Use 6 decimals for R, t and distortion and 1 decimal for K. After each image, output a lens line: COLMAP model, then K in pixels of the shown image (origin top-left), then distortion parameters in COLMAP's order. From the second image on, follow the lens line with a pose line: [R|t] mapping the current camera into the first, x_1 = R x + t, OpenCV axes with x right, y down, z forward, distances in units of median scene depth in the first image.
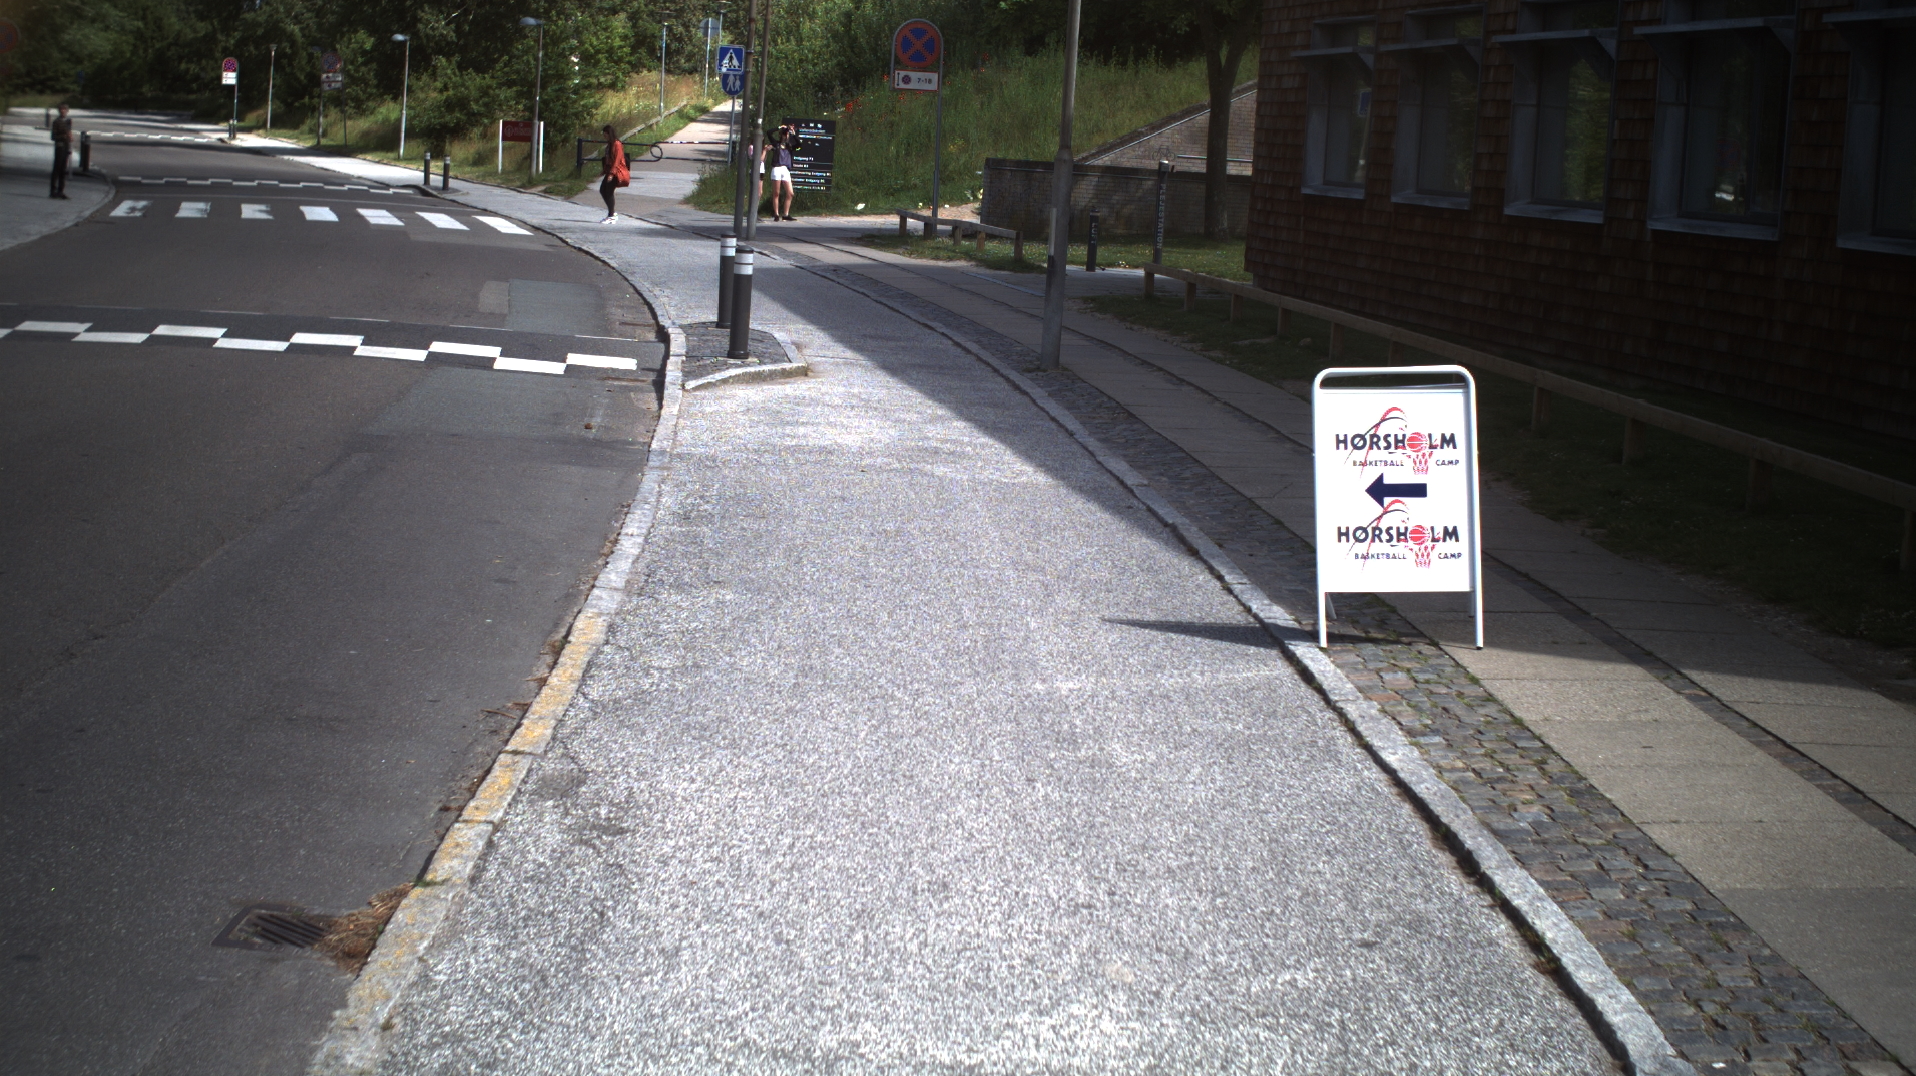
lens RADIAL K [[3291.8, 0, 958.0], [0, 3291.8, 538.0], [0, 0, 1]] dist [-0.309418, 0.535868]
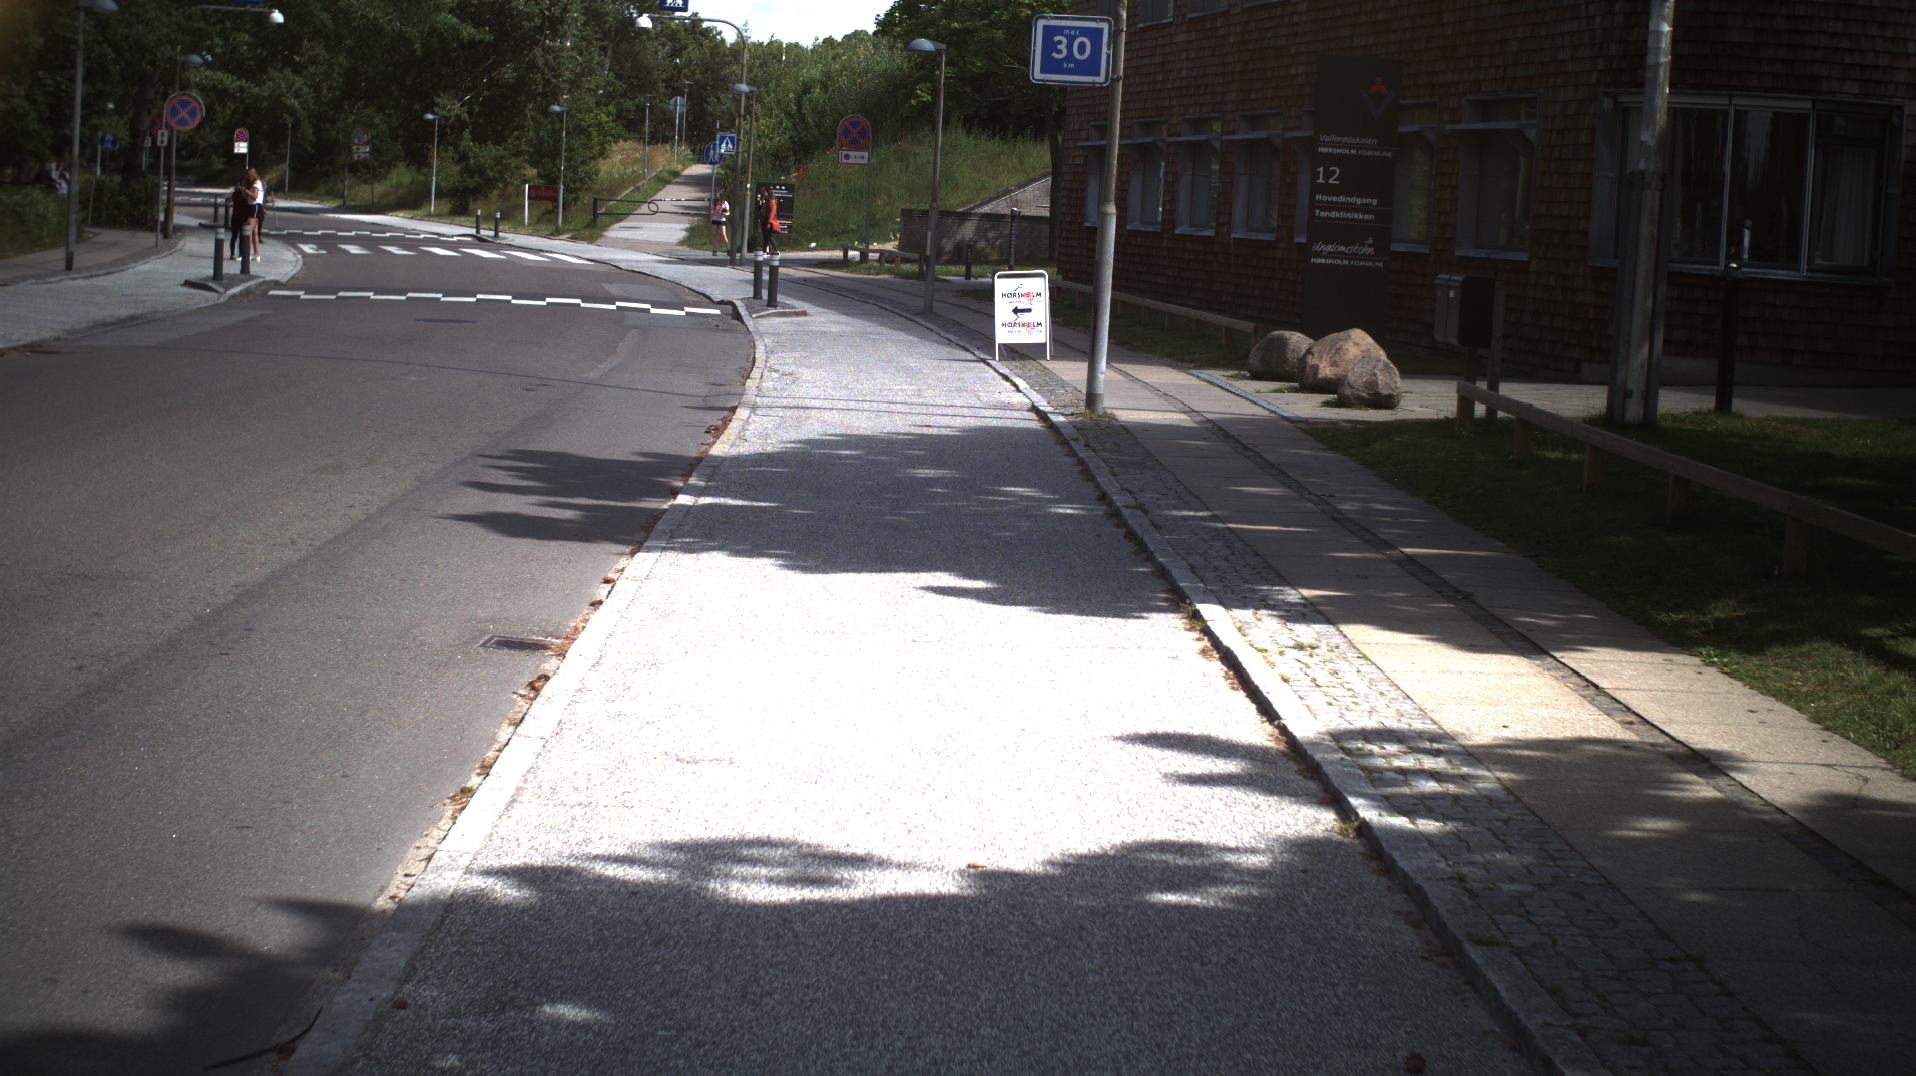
lens RADIAL K [[3291.8, 0, 958.0], [0, 3291.8, 538.0], [0, 0, 1]] dist [-0.309418, 0.535868]
pose [[0.999712, -0.012519, 0.020454, 0.002858], [0.012852, 0.999786, -0.016223, 0.082722], [-0.020246, 0.016482, 0.999659, -0.692877]]
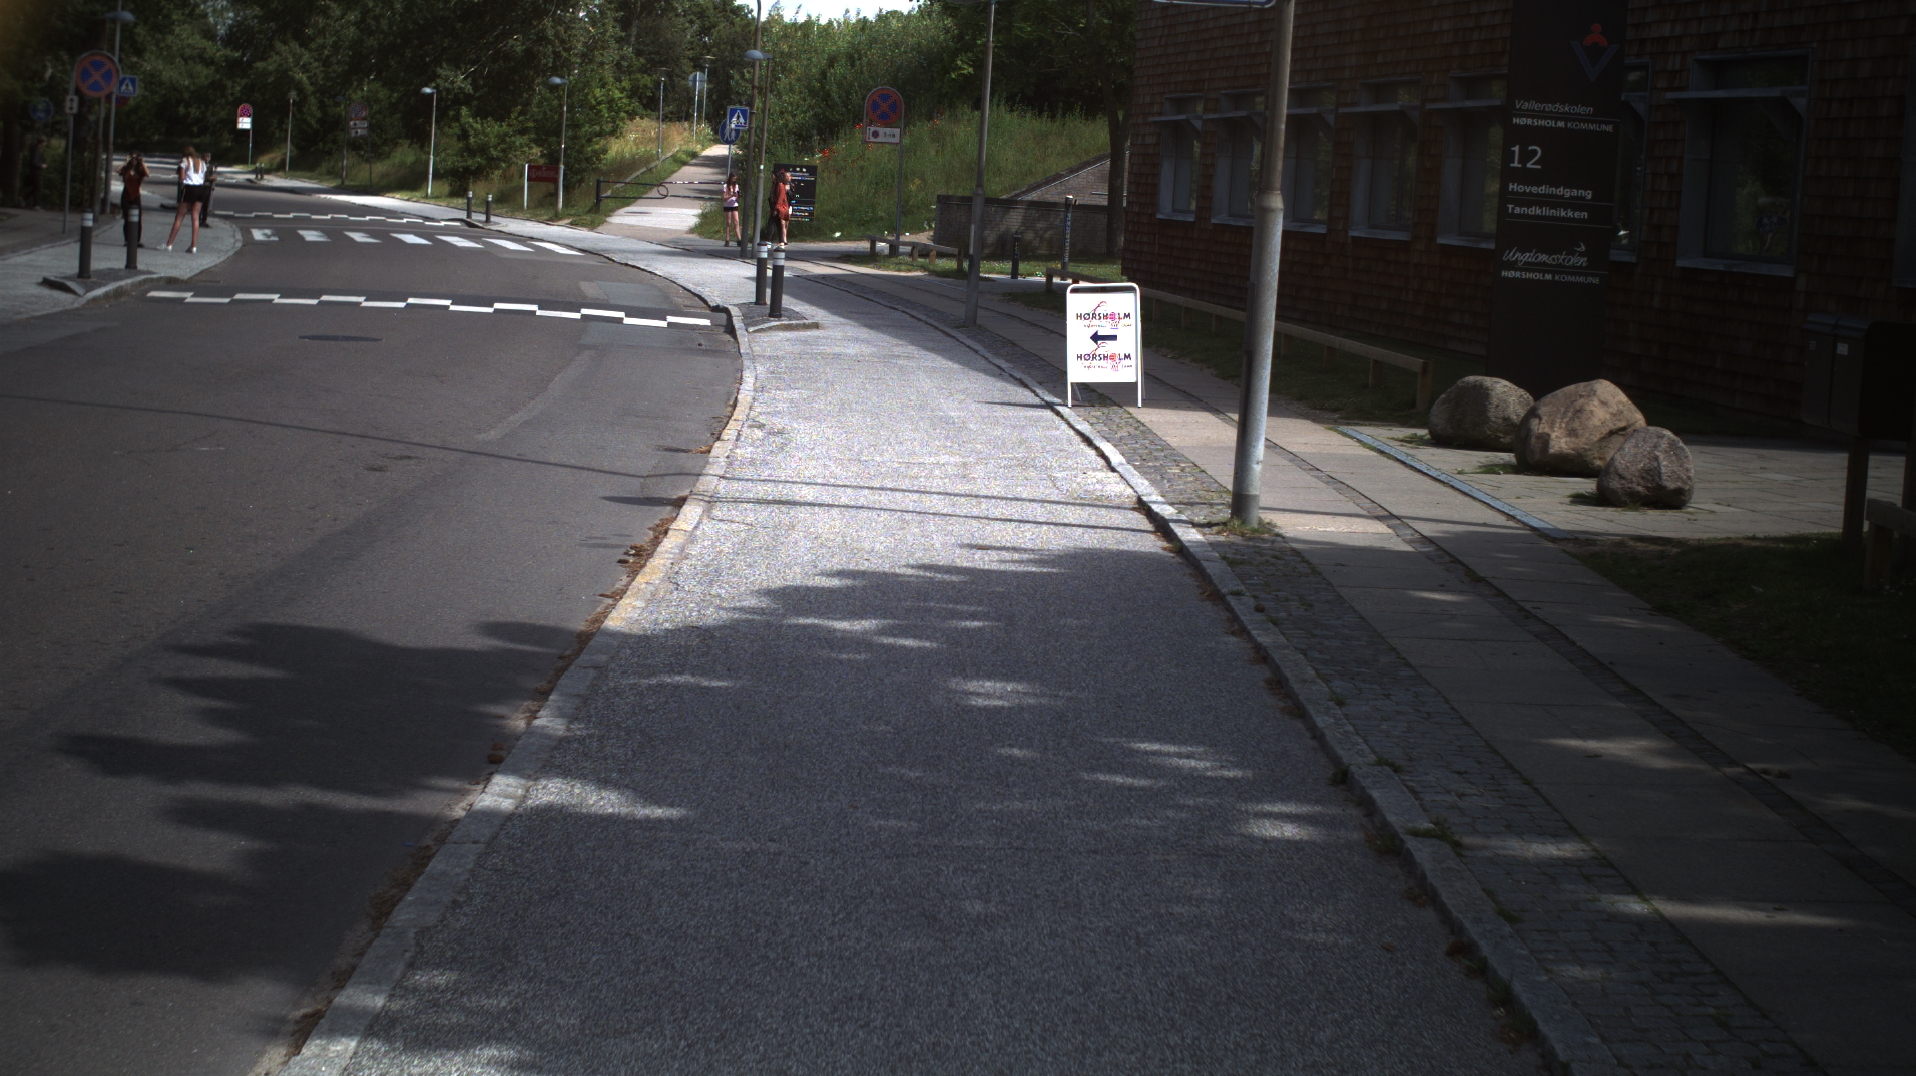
lens RADIAL K [[3291.8, 0, 958.0], [0, 3291.8, 538.0], [0, 0, 1]] dist [-0.309418, 0.535868]
pose [[0.999936, -0.002707, 0.011022, 0.003073], [0.002838, 0.999925, -0.011906, 0.049745], [-0.010989, 0.011937, 0.999868, -0.416145]]
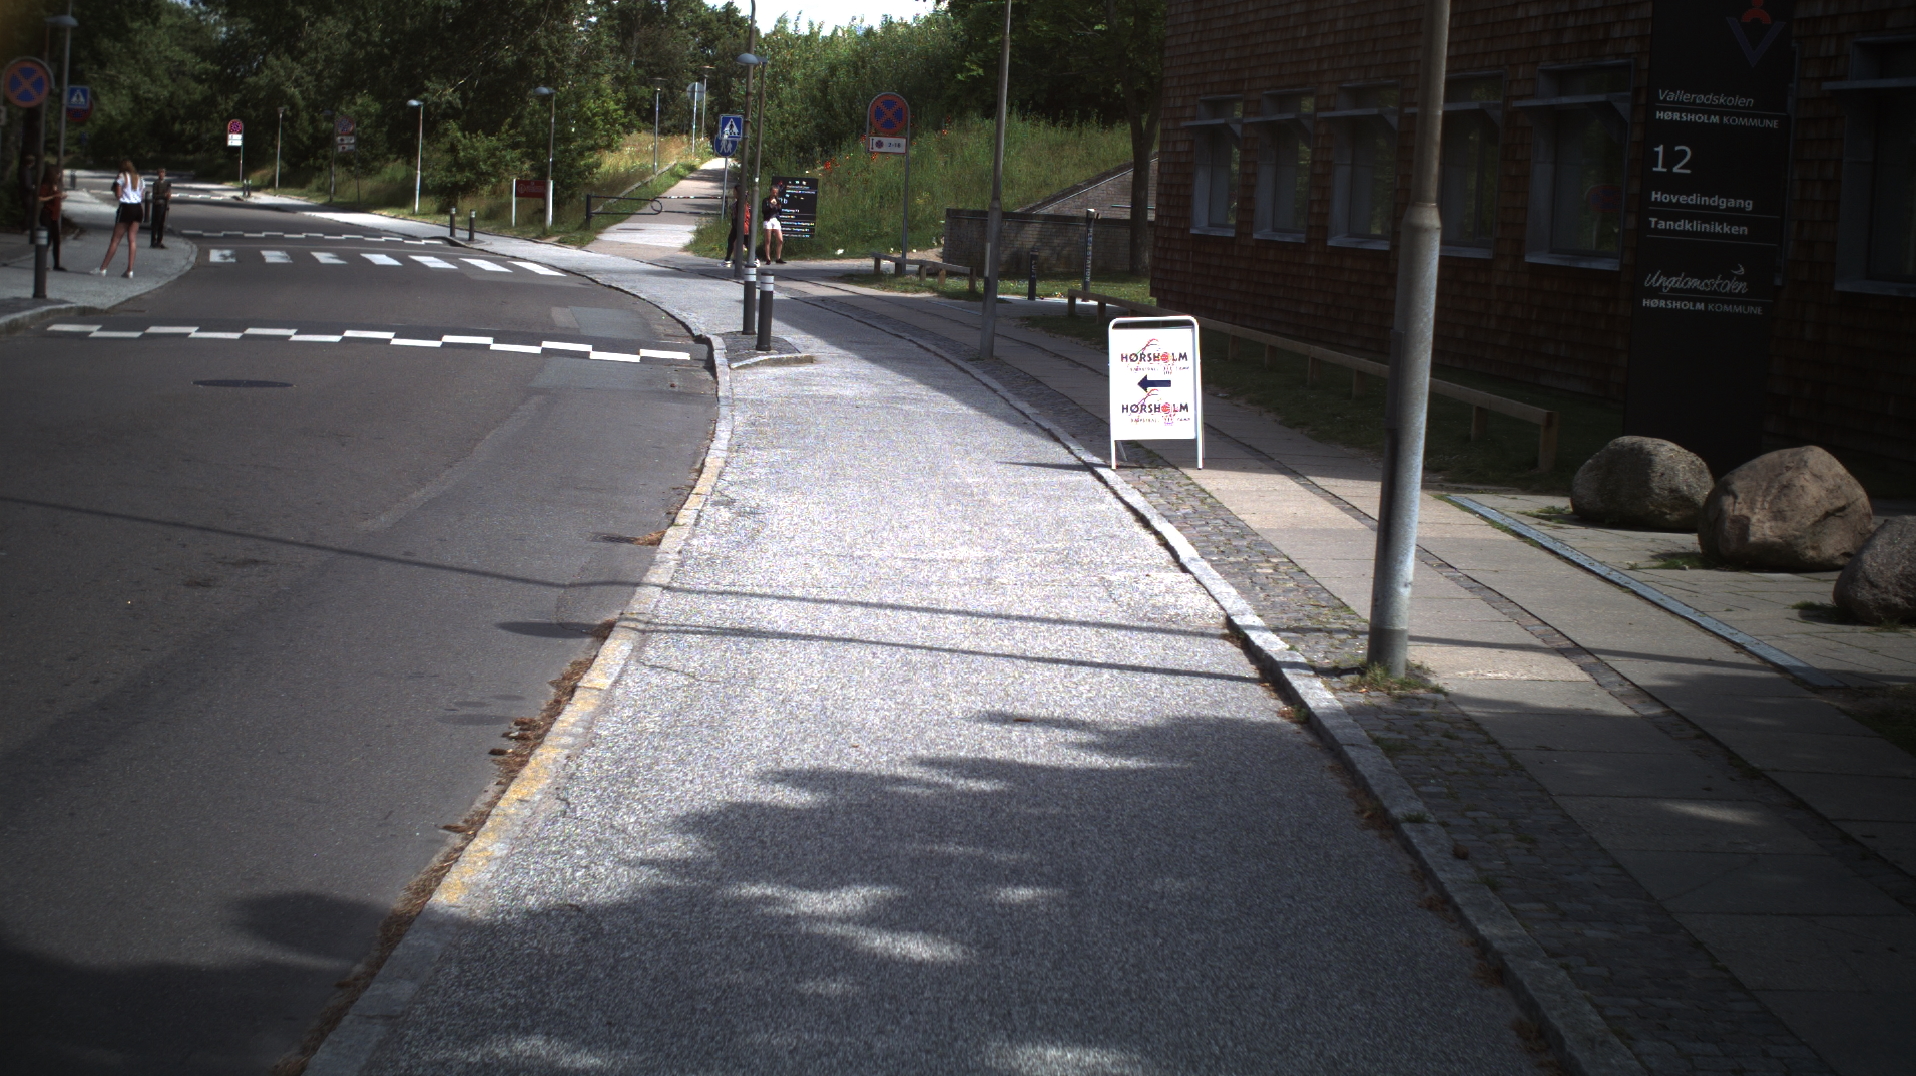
lens RADIAL K [[3291.8, 0, 958.0], [0, 3291.8, 538.0], [0, 0, 1]] dist [-0.309418, 0.535868]
pose [[0.999933, -0.008227, 0.008173, 0.002864], [0.008358, 0.999836, -0.016075, 0.033438], [-0.008039, 0.016142, 0.999837, -0.277633]]
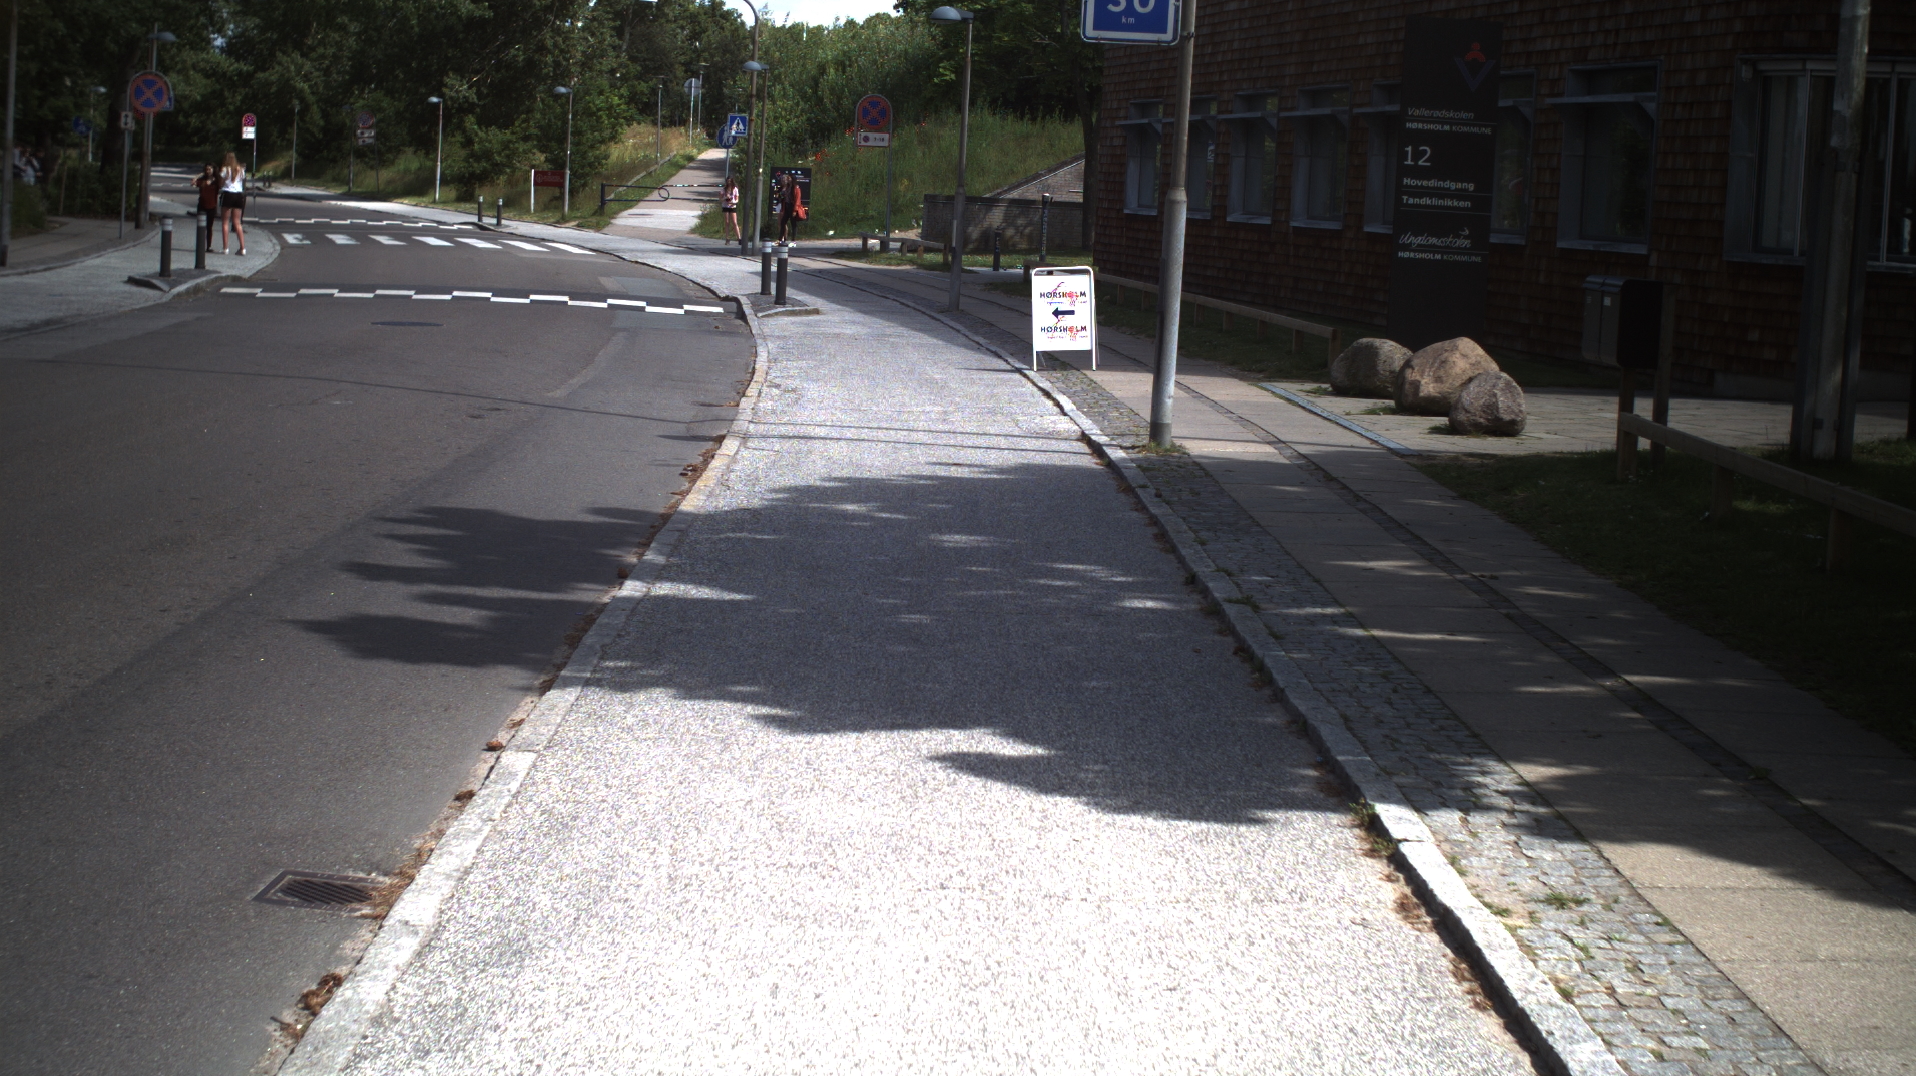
lens RADIAL K [[3291.8, 0, 958.0], [0, 3291.8, 538.0], [0, 0, 1]] dist [-0.309418, 0.535868]
pose [[0.999809, -0.014542, 0.013067, 0.003729], [0.014695, 0.999823, -0.011713, 0.066079], [-0.012894, 0.011903, 0.999846, -0.554471]]
